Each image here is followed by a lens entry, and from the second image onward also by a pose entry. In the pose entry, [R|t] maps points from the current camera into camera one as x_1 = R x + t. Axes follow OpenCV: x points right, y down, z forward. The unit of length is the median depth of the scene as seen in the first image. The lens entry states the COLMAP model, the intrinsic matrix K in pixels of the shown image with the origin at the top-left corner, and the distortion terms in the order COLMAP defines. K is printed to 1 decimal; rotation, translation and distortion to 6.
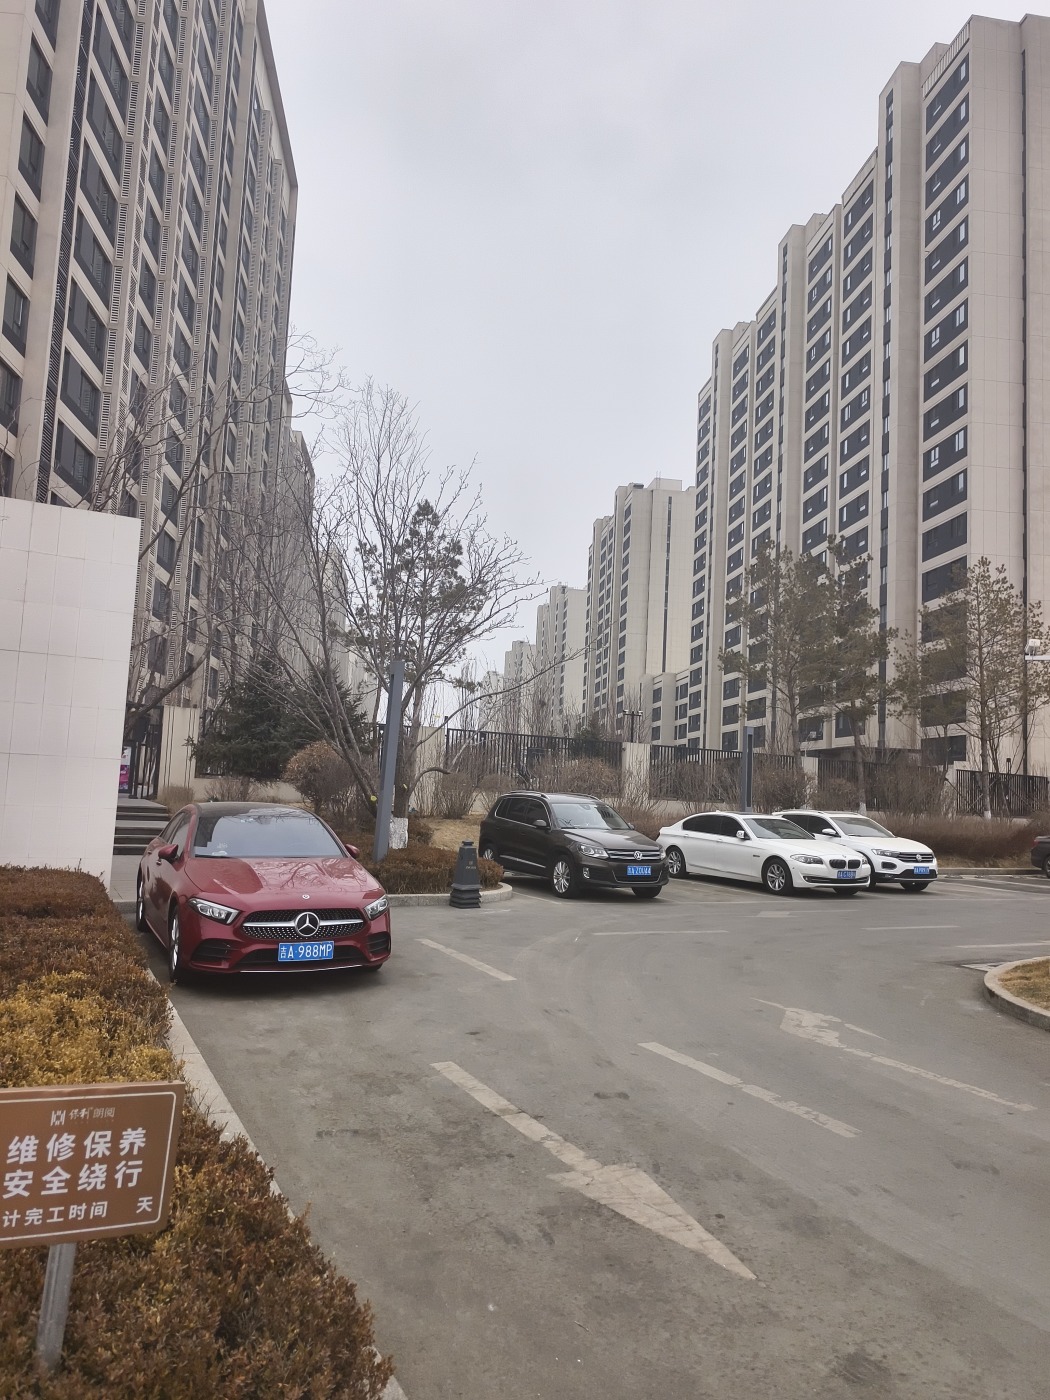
lens RADIAL K [[969.7, 0, 535.3], [0, 969.7, 700.9], [0, 0, 1]] dist [0.024077, -0.015085]
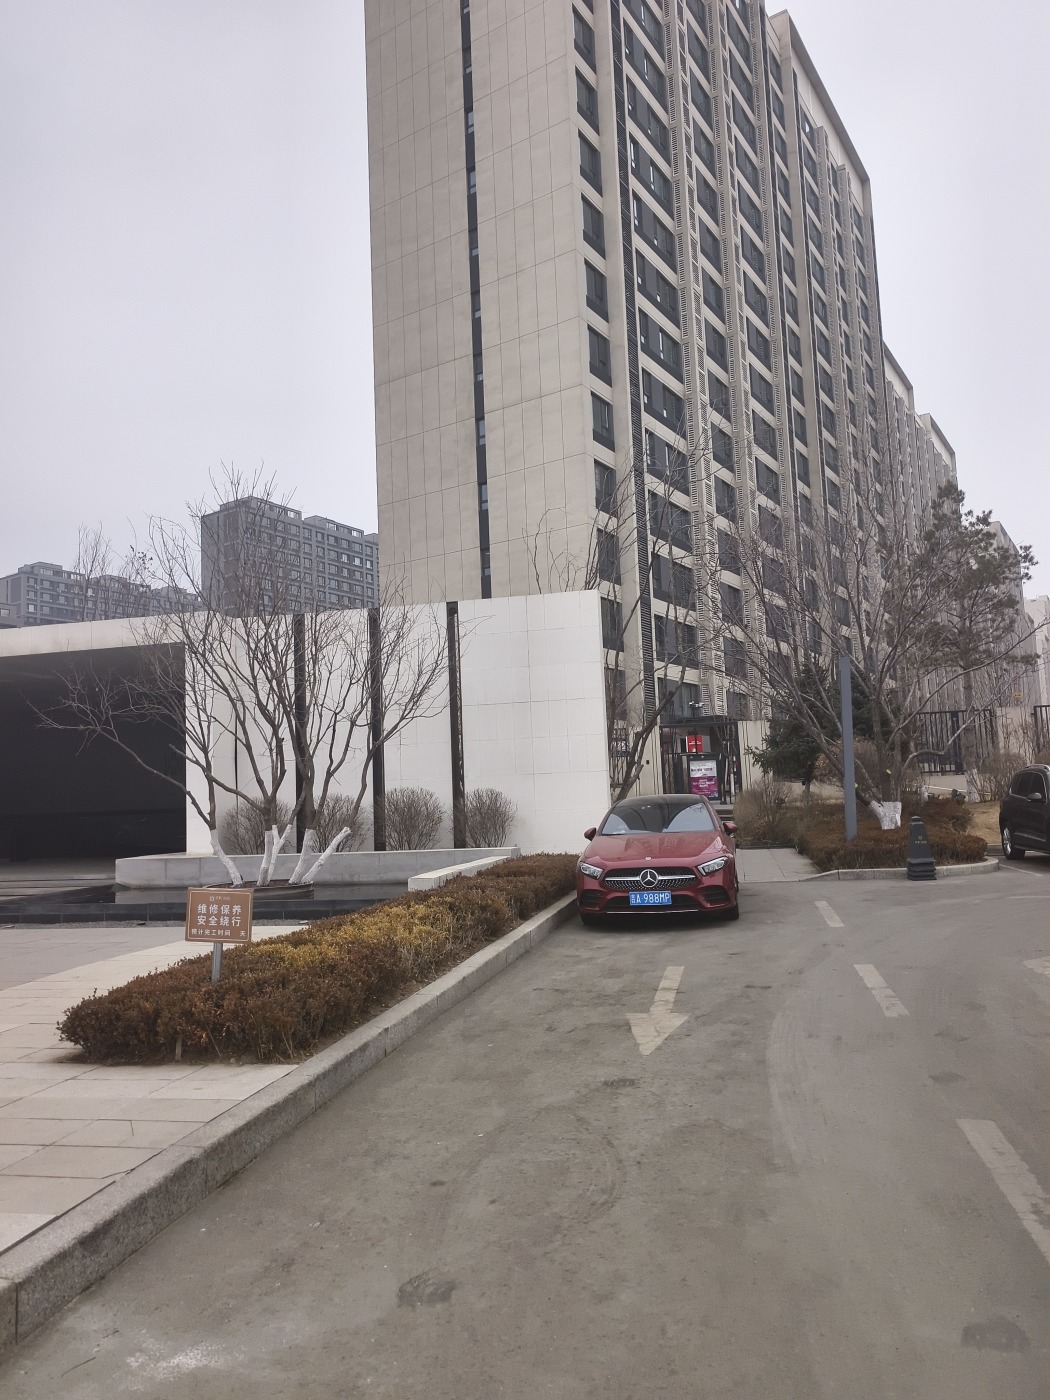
lens RADIAL K [[969.7, 0, 535.3], [0, 969.7, 700.9], [0, 0, 1]] dist [0.024077, -0.015085]
pose [[0.777580, -0.138481, -0.613345, 0.502577], [0.134815, 0.989479, -0.052490, 0.035174], [0.614161, -0.041873, 0.788069, -0.148581]]
